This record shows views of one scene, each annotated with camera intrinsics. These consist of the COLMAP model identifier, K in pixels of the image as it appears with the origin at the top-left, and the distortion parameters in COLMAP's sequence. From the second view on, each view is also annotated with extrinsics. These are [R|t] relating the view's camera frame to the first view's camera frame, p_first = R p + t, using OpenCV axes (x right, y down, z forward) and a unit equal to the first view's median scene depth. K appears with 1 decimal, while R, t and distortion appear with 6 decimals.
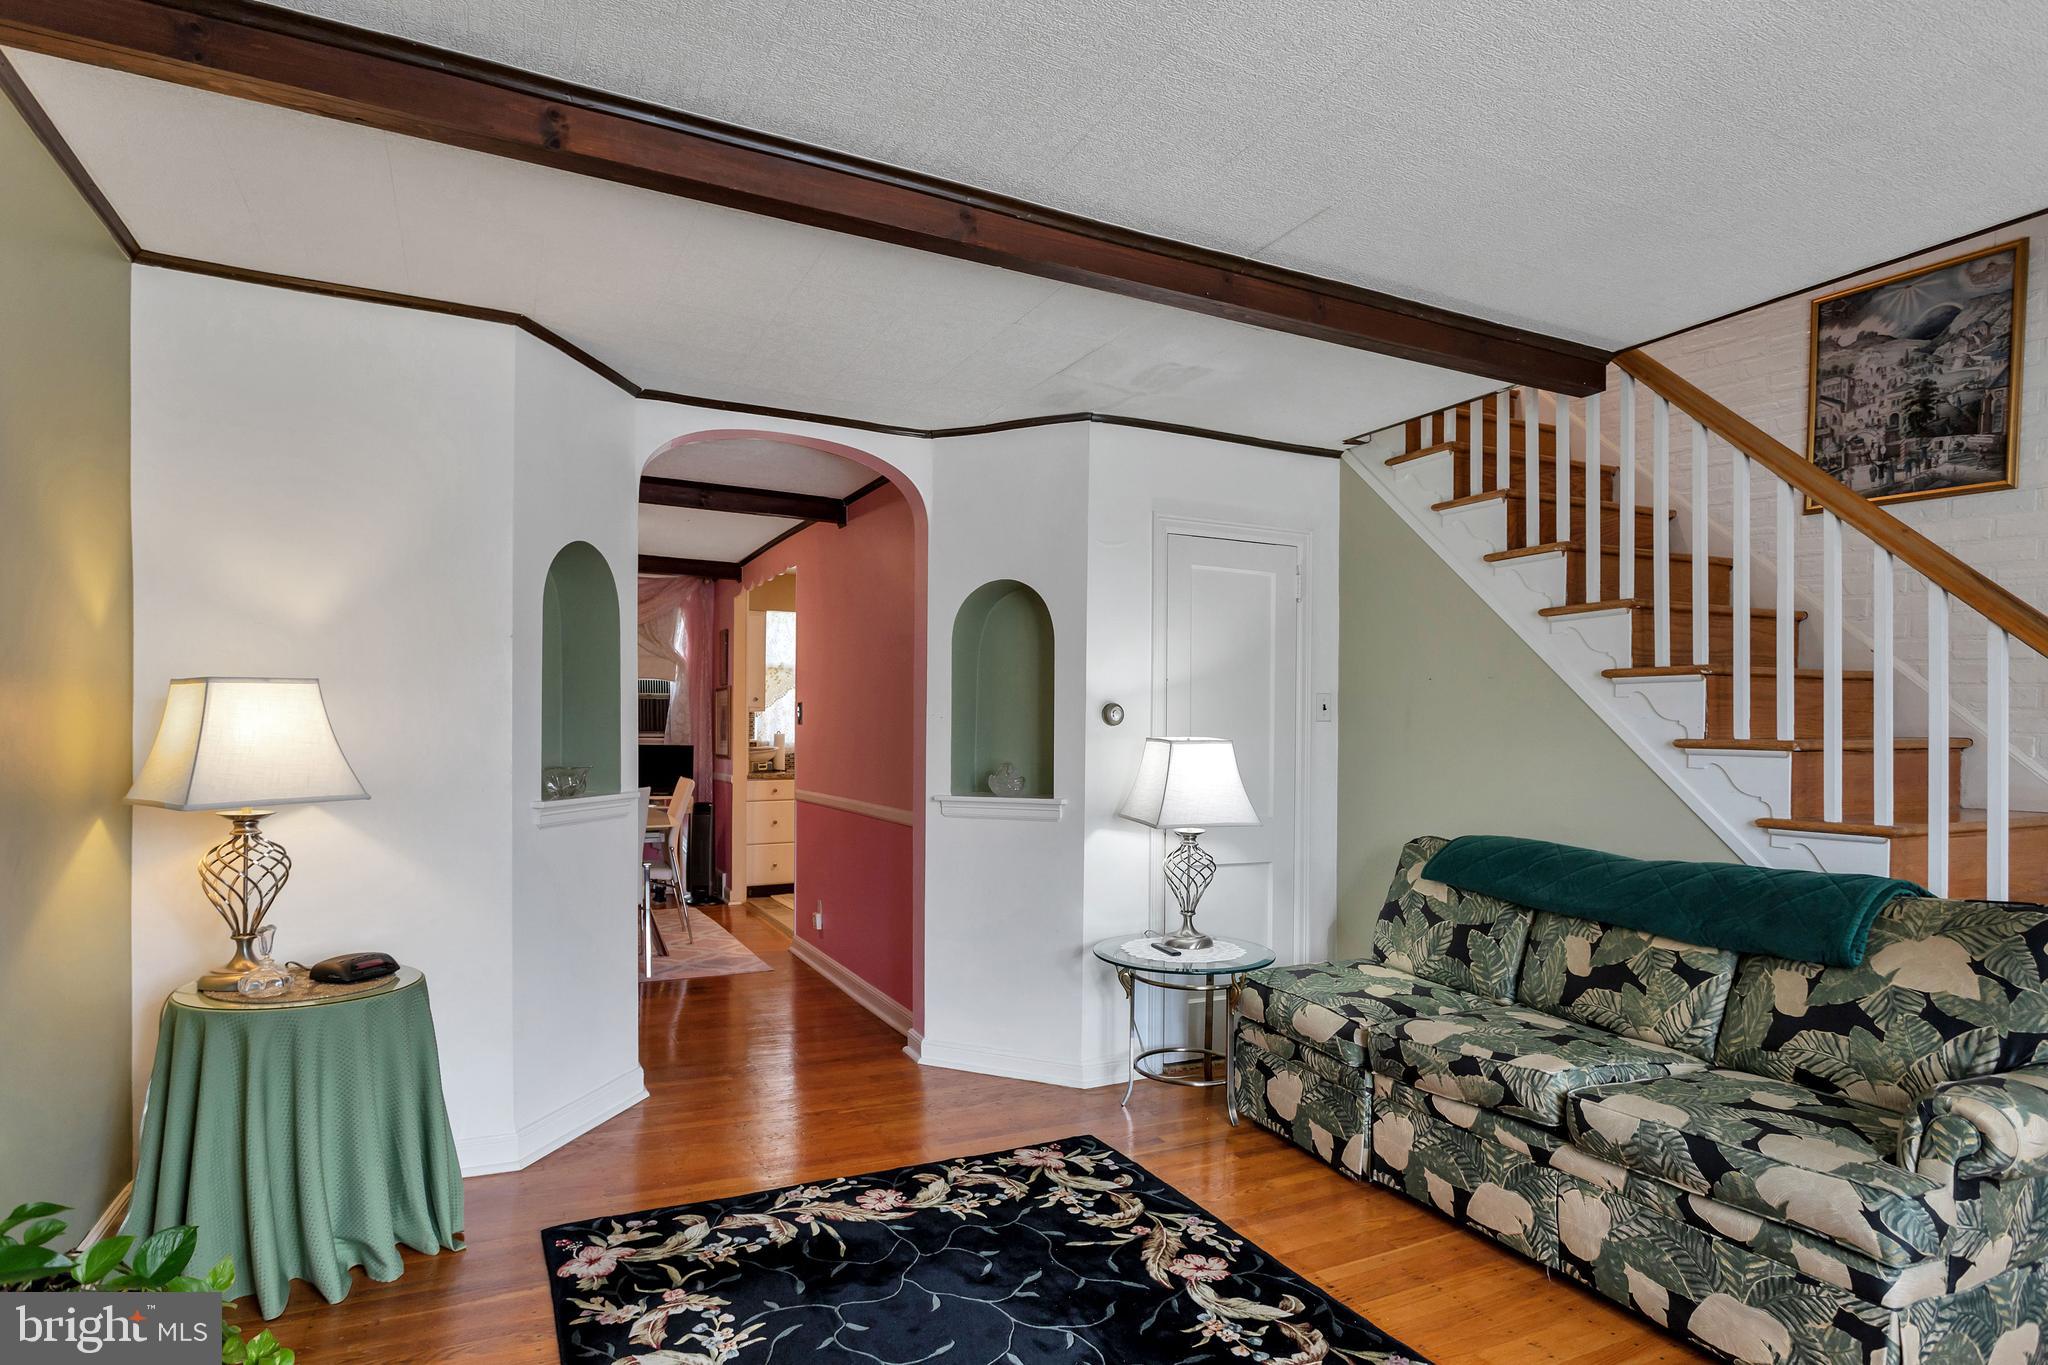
lens RADIAL K [[1113.0, 0, 1031.1], [0, 1113.0, 697.1], [0, 0, 1]] dist [0.000641, -0.000035]
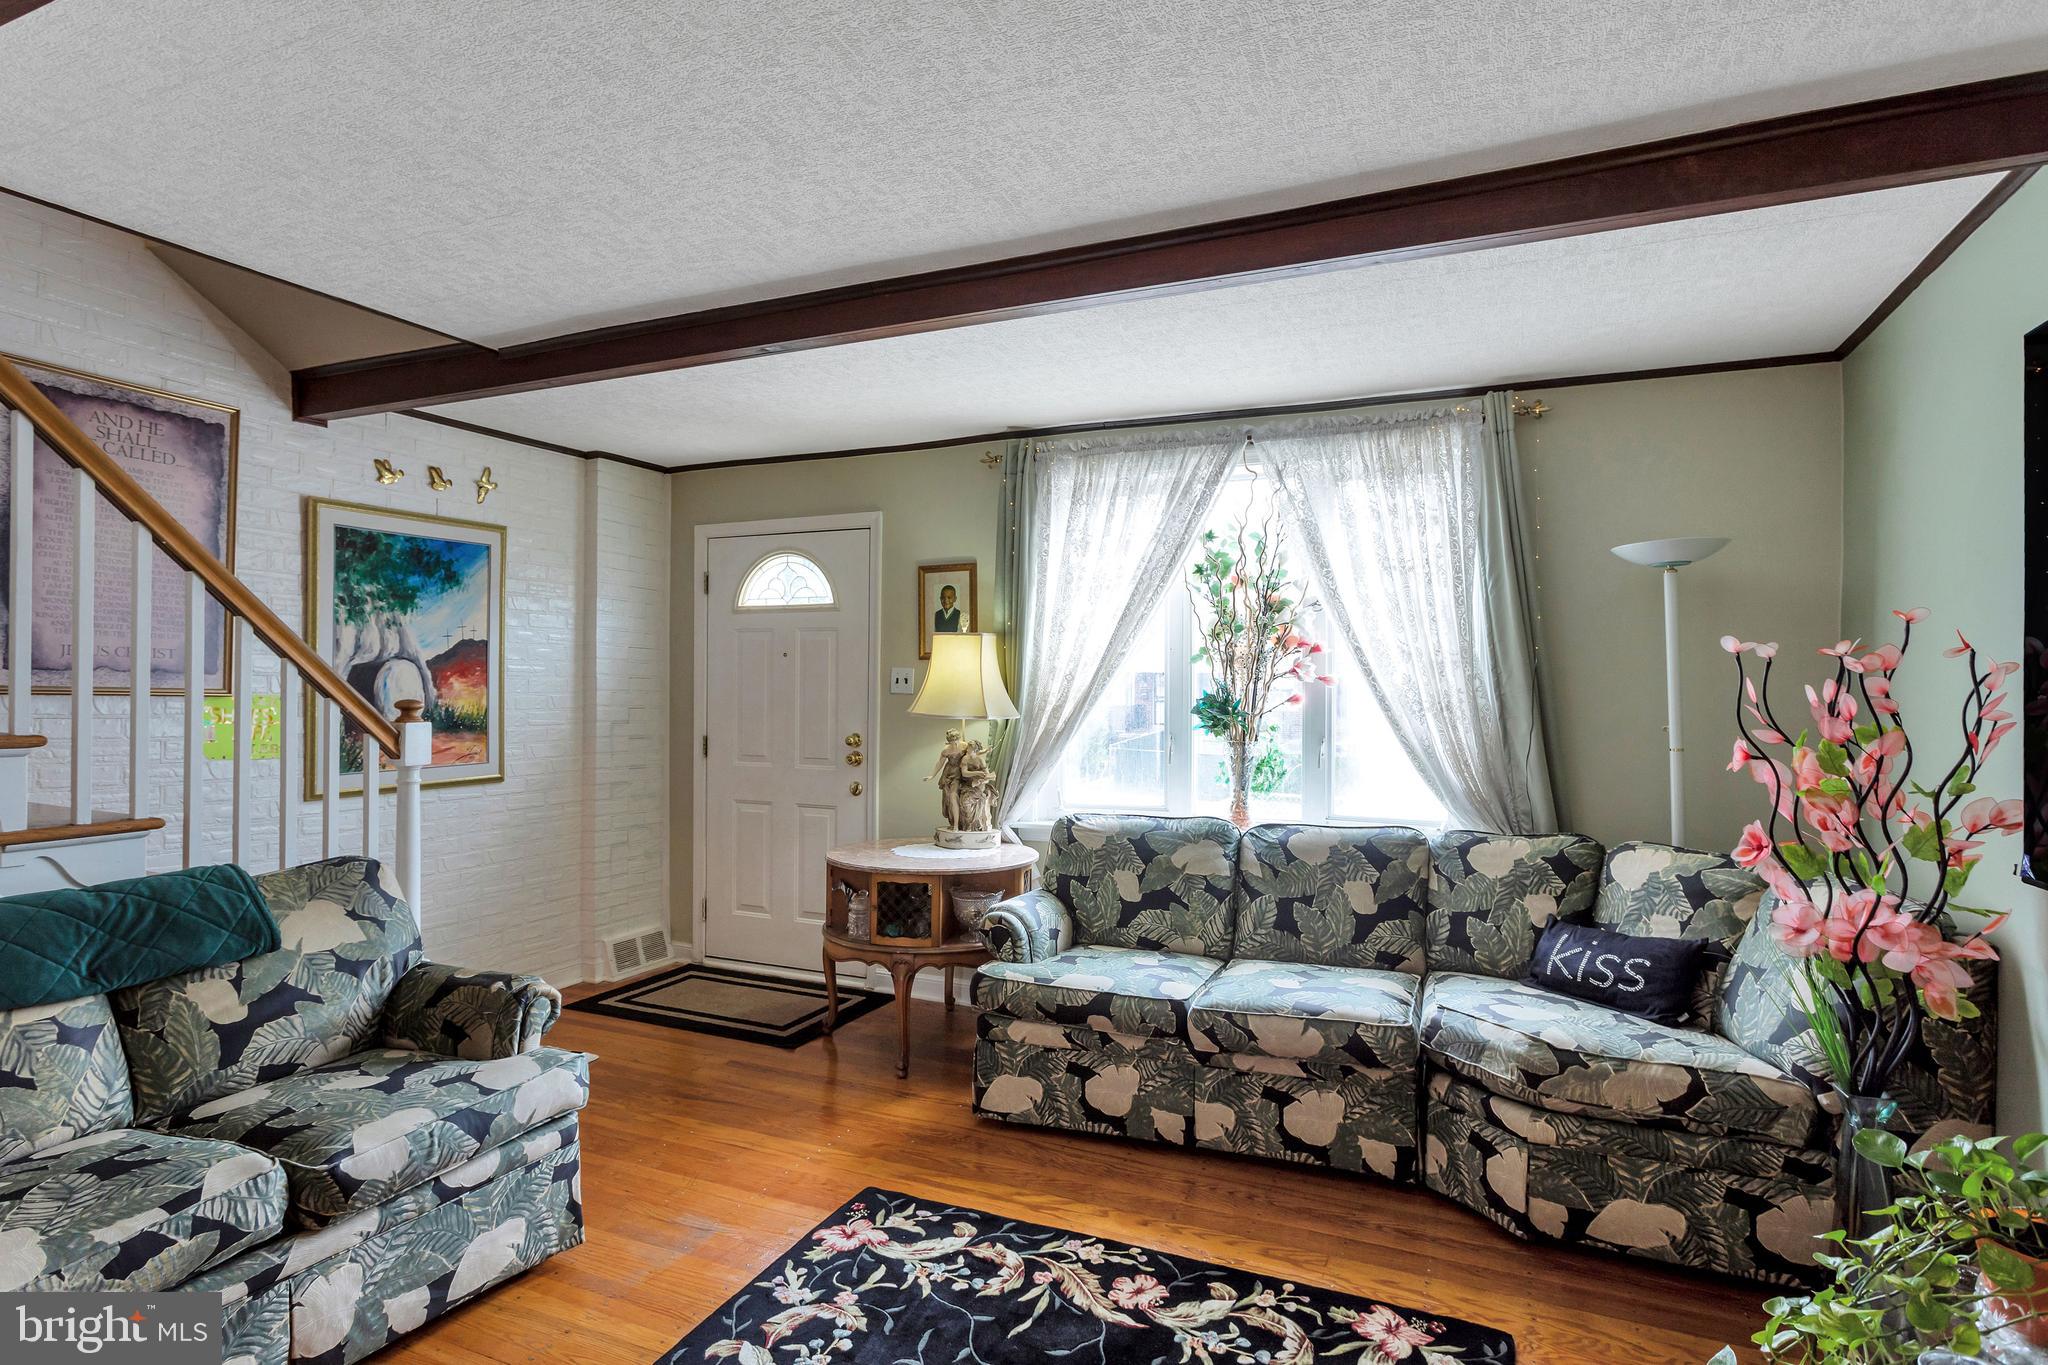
lens RADIAL K [[1062.2, 0, 1022.7], [0, 1062.2, 686.4], [0, 0, 1]] dist [-0.004315, 0.000322]
pose [[-0.628572, -0.012756, 0.777647, -0.438712], [-0.034449, 0.999341, -0.011453, -0.013690], [-0.776988, -0.033988, -0.628597, 1.045065]]
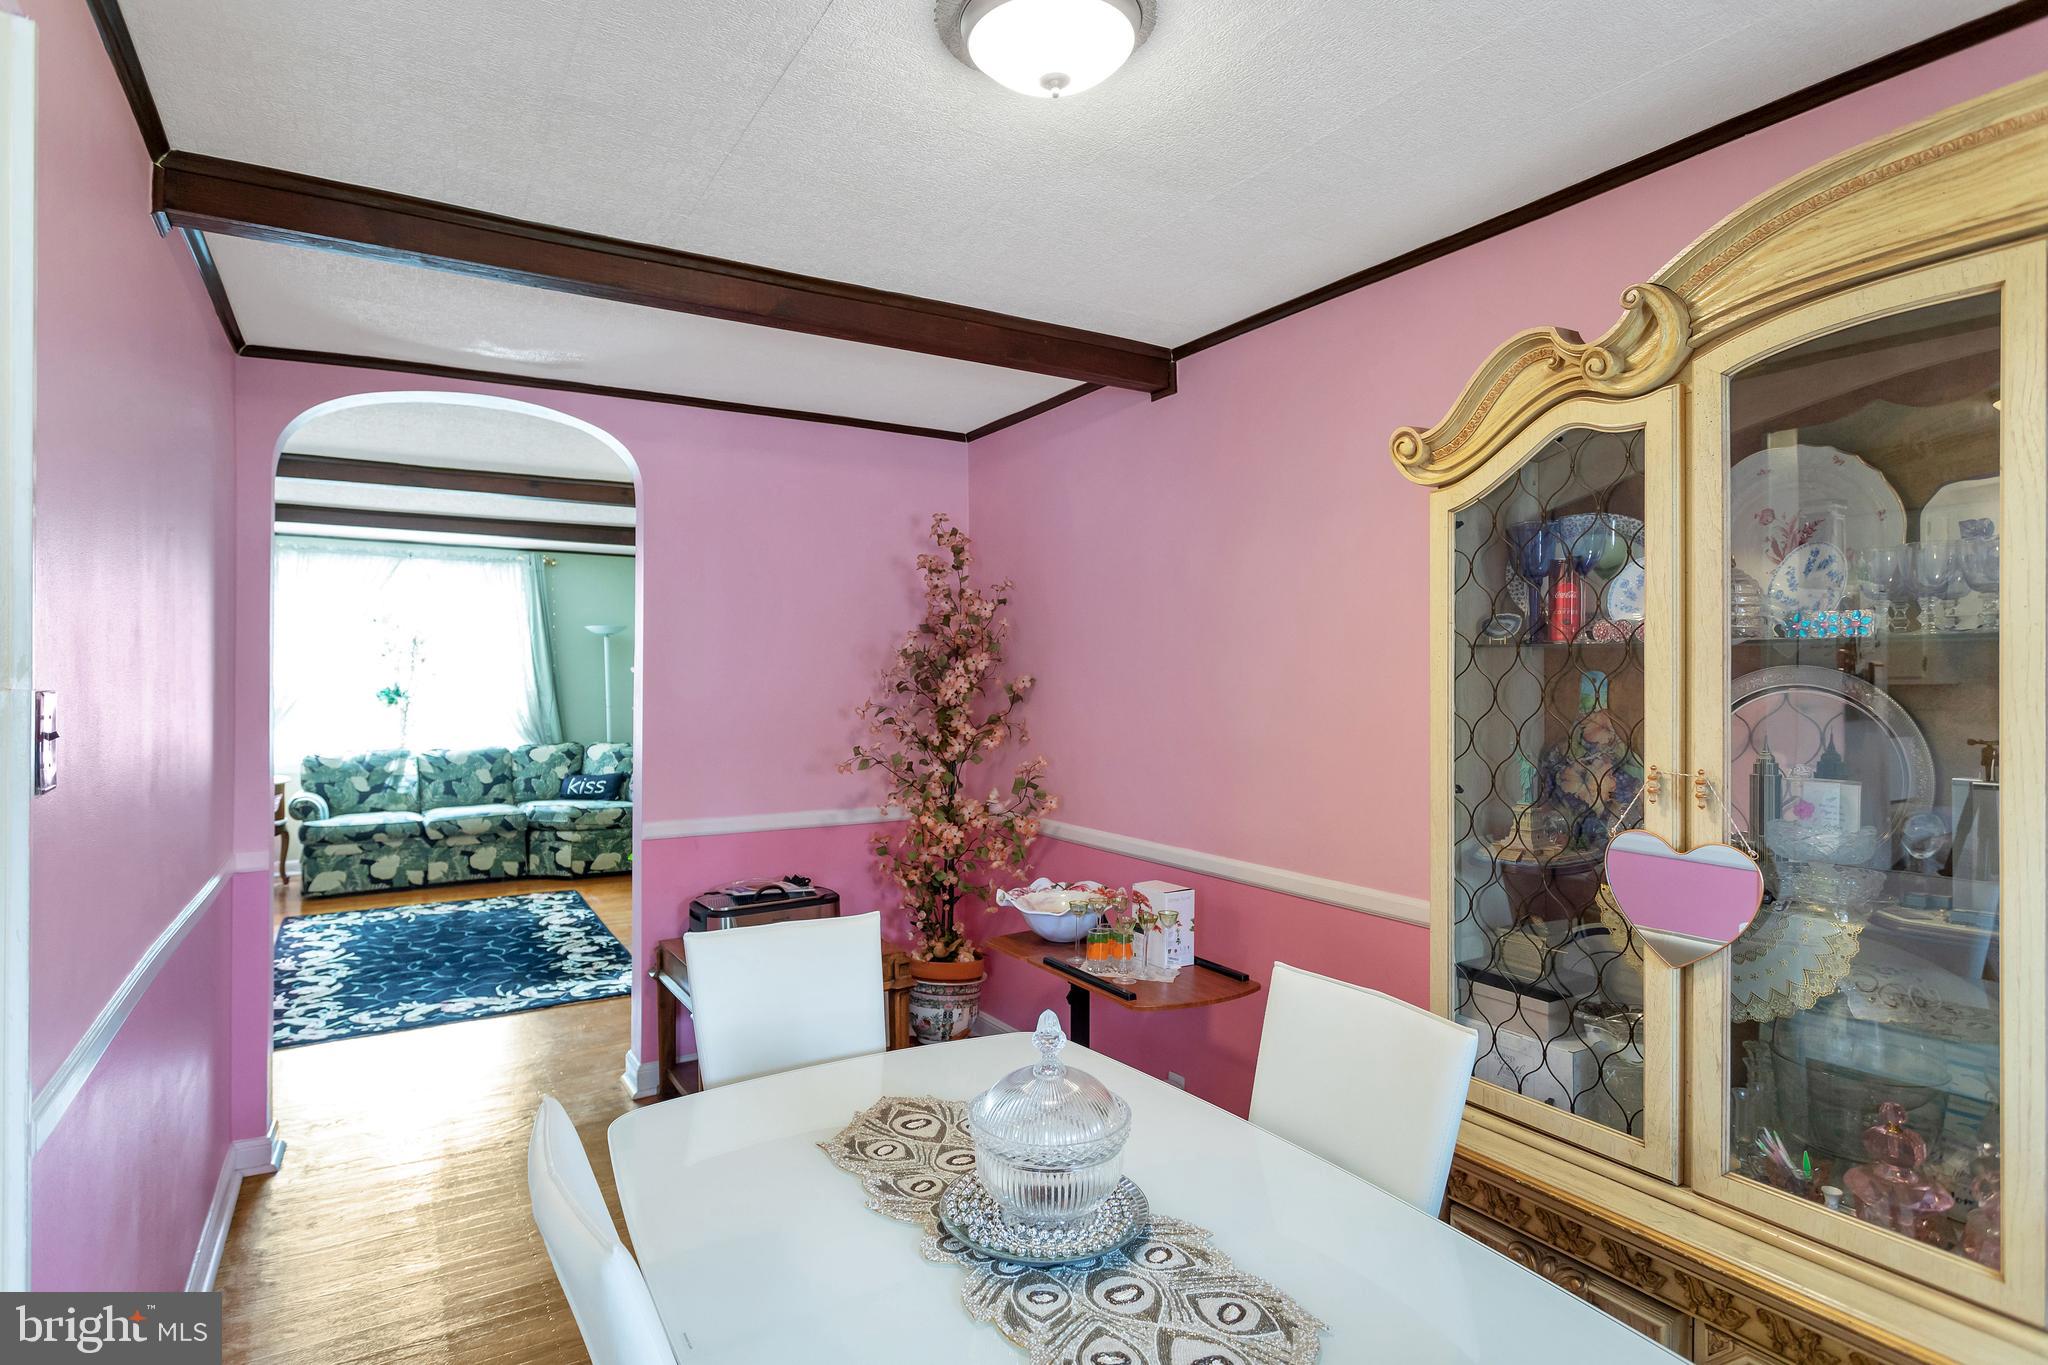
lens RADIAL K [[1062.2, 0, 1014.5], [0, 1062.2, 681.9], [0, 0, 1]] dist [-0.004315, 0.000322]
pose [[-0.996505, -0.012022, -0.082669, -0.885322], [-0.009854, 0.999598, -0.026585, 0.018779], [0.082955, -0.025678, -0.996222, 2.874727]]
